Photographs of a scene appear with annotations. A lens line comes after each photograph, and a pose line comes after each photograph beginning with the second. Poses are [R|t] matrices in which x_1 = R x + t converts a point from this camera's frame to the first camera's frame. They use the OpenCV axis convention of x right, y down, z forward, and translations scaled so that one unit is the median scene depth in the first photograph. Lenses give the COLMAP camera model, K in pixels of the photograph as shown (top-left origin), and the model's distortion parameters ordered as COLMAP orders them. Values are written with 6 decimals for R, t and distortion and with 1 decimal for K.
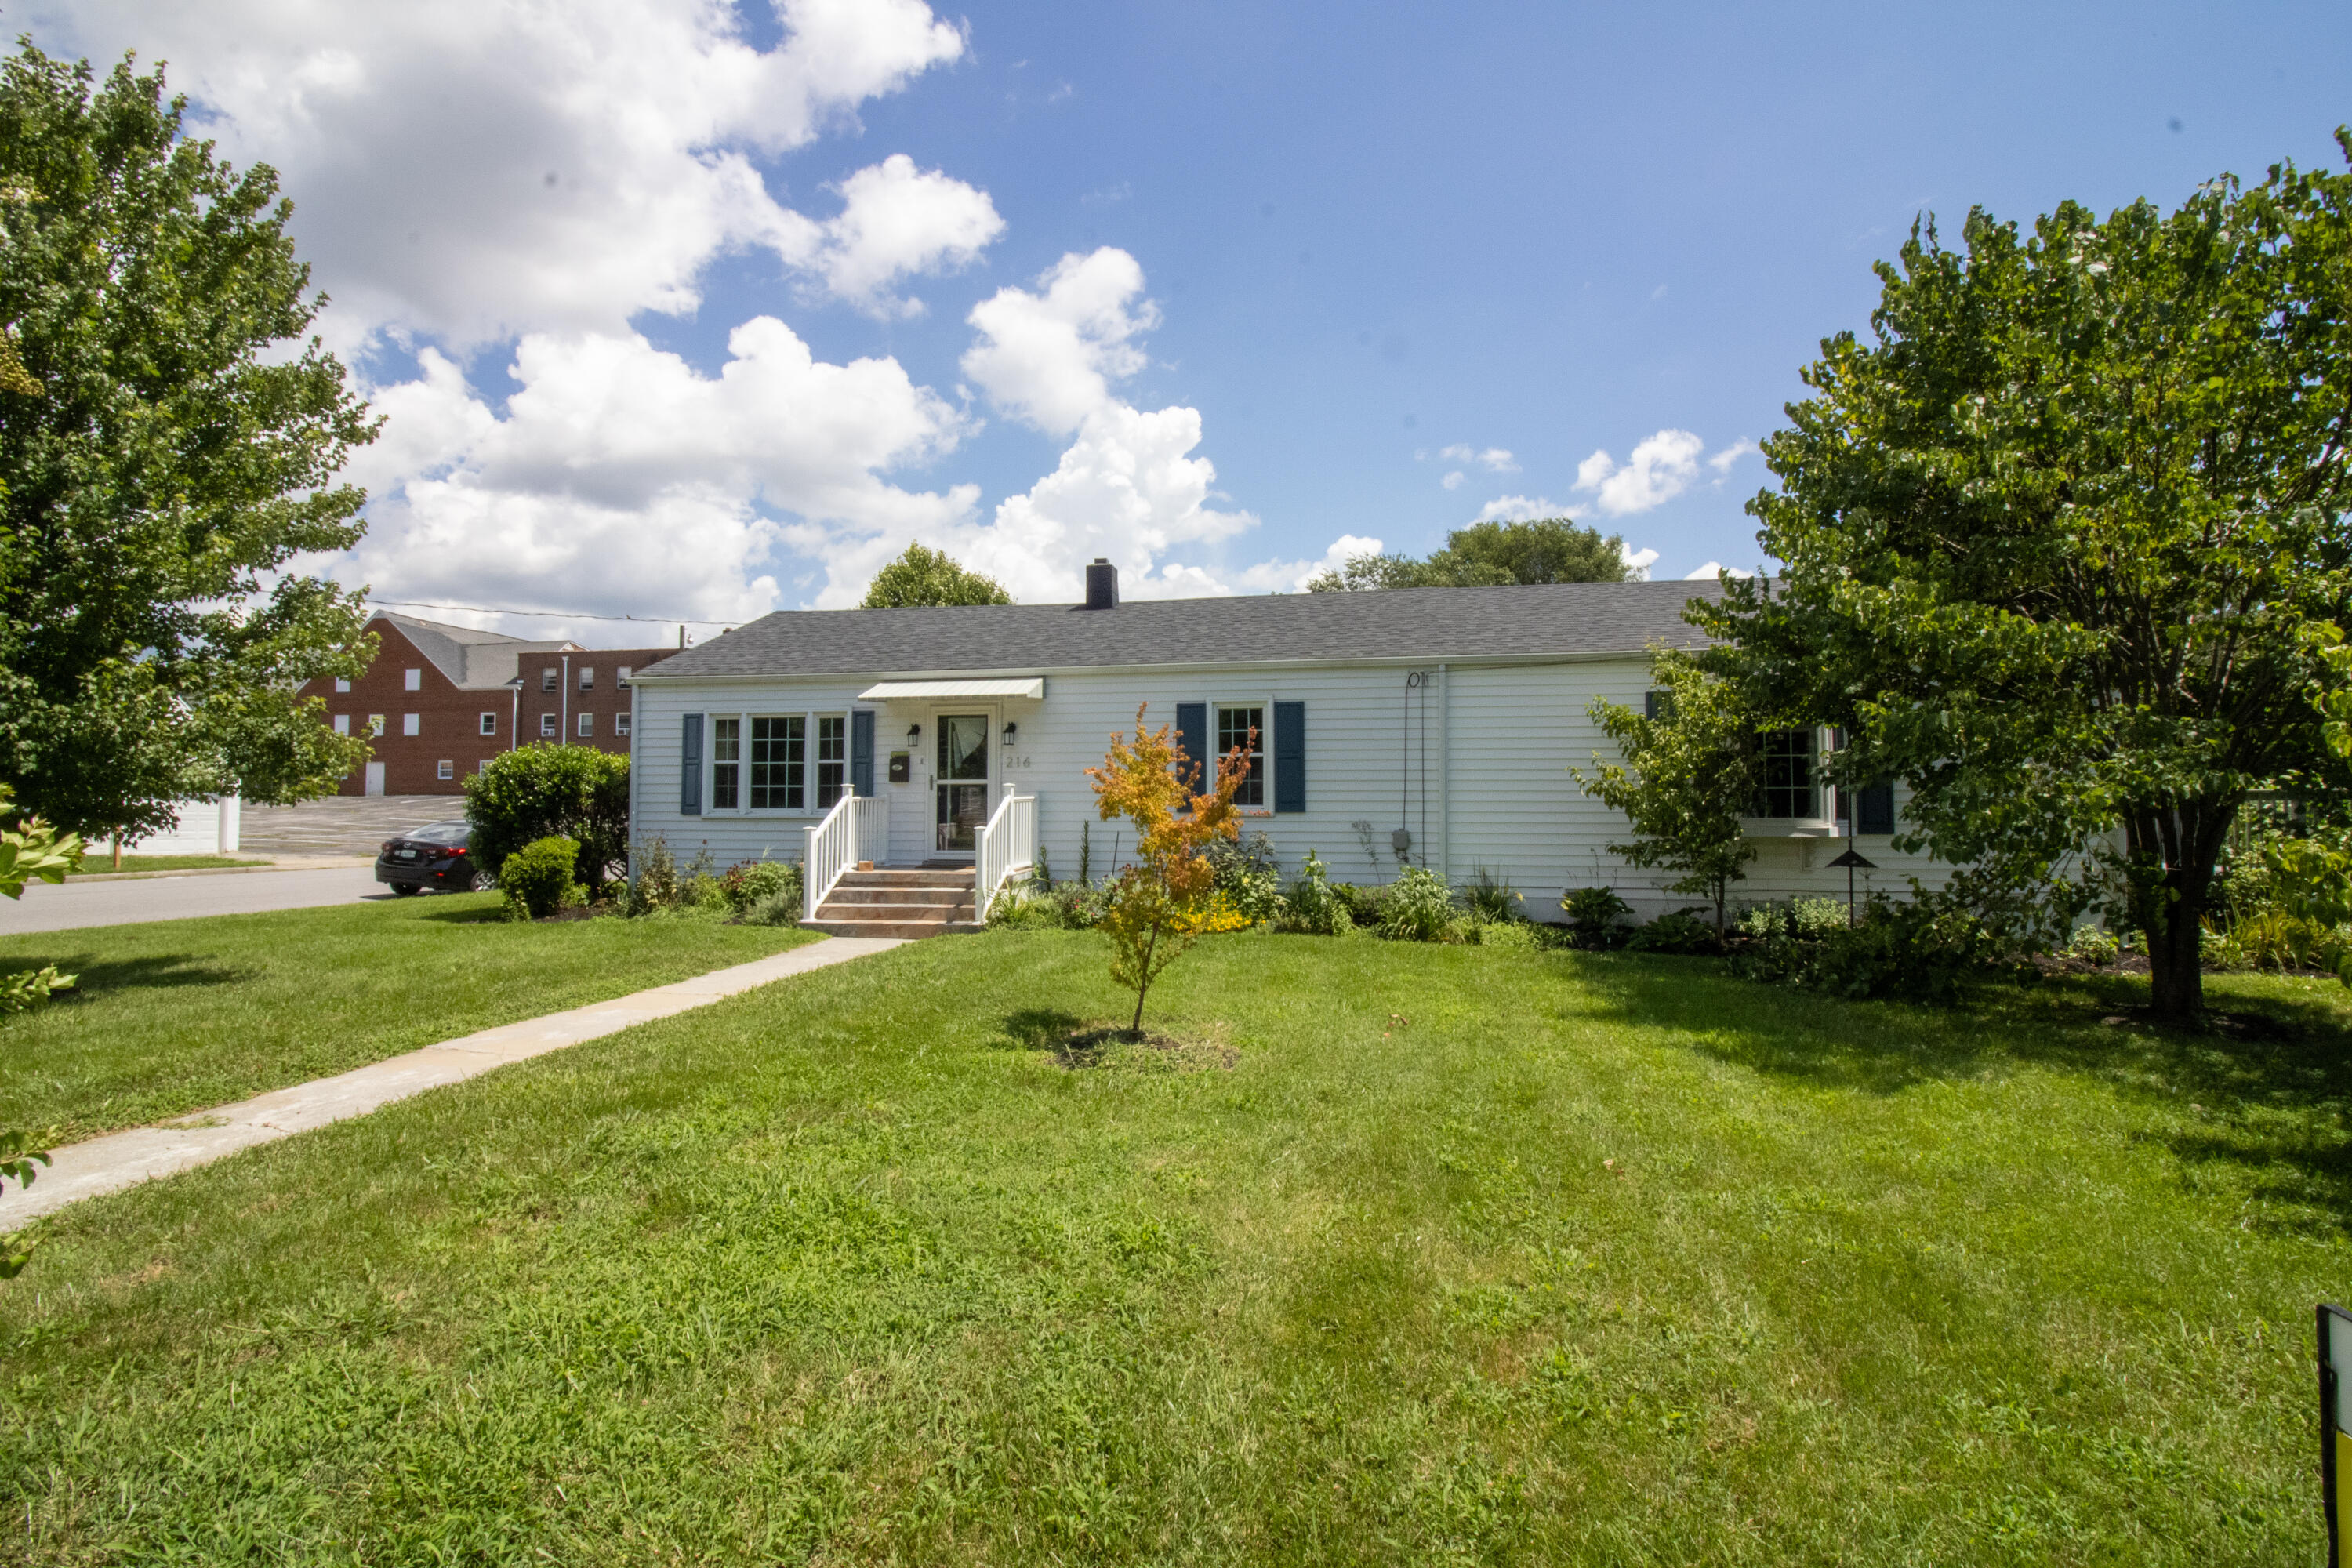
lens RADIAL K [[1089.9, 0, 1180.3], [0, 1089.9, 776.7], [0, 0, 1]] dist [0.001341, -0.014554]
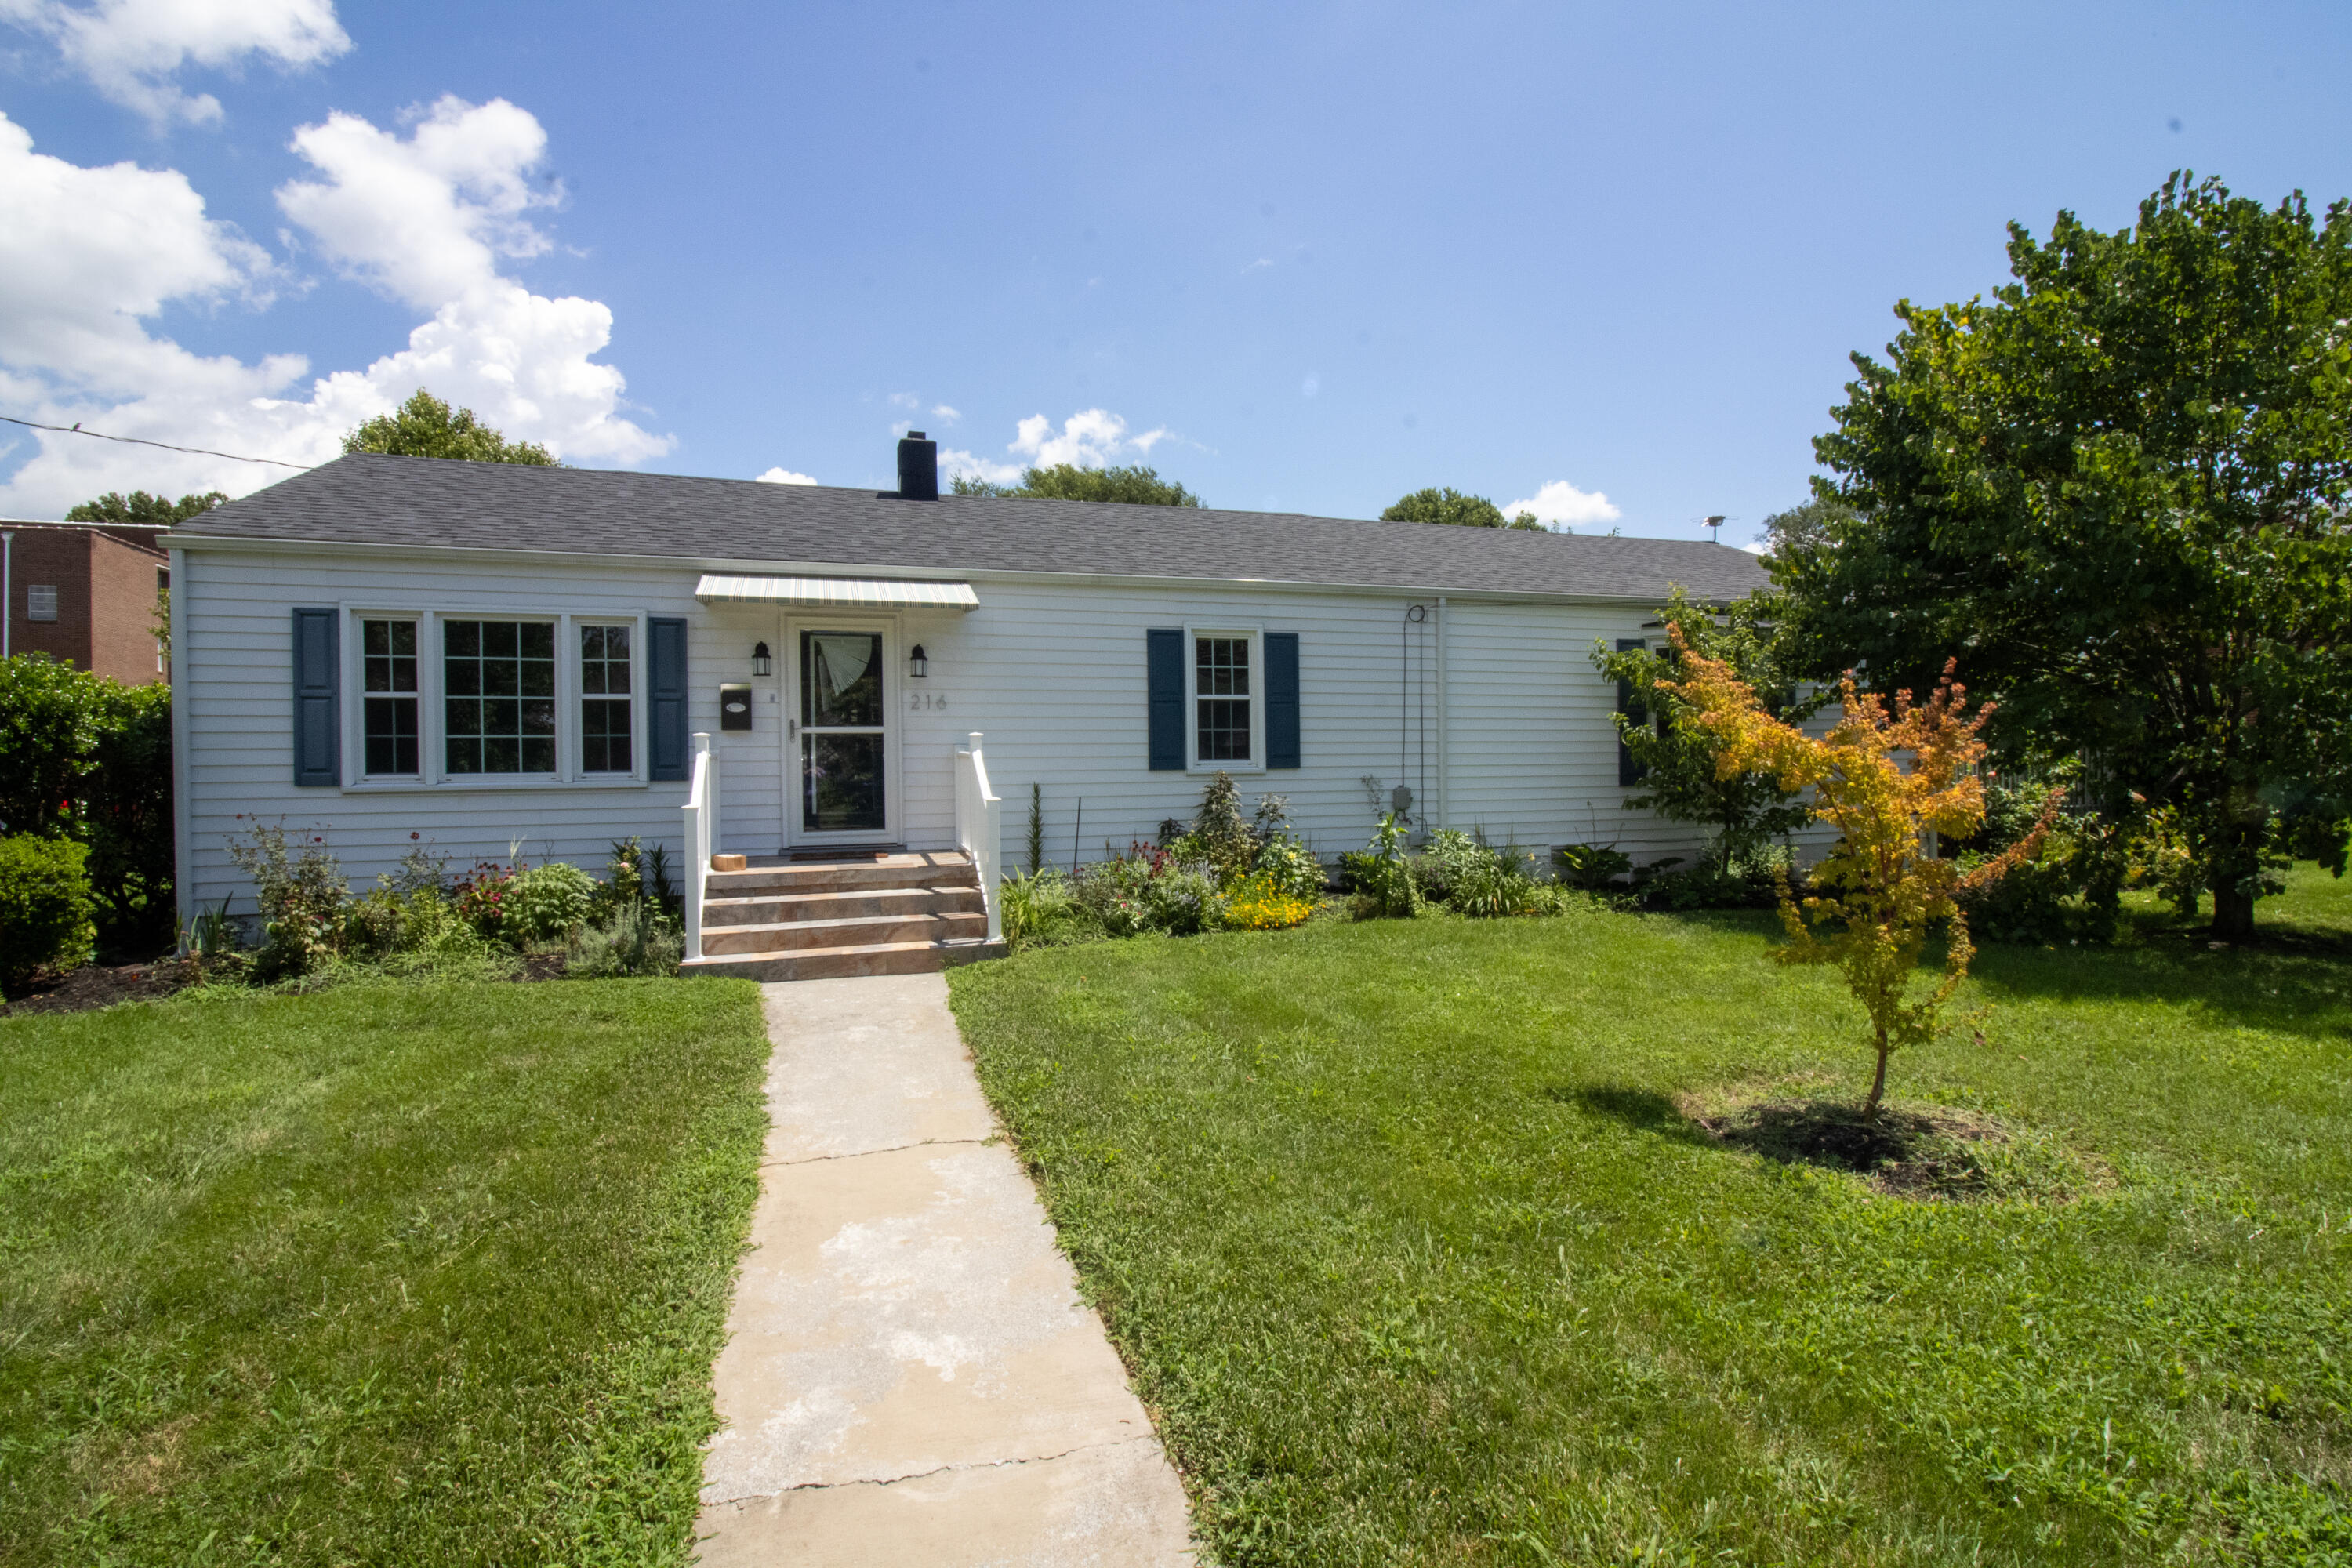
lens RADIAL K [[1089.9, 0, 1180.3], [0, 1089.9, 776.7], [0, 0, 1]] dist [0.001341, -0.014554]
pose [[0.877887, -0.017293, 0.478555, -0.335699], [-0.004881, 0.998973, 0.045054, 0.002117], [-0.478842, -0.041888, 0.876901, 0.299026]]
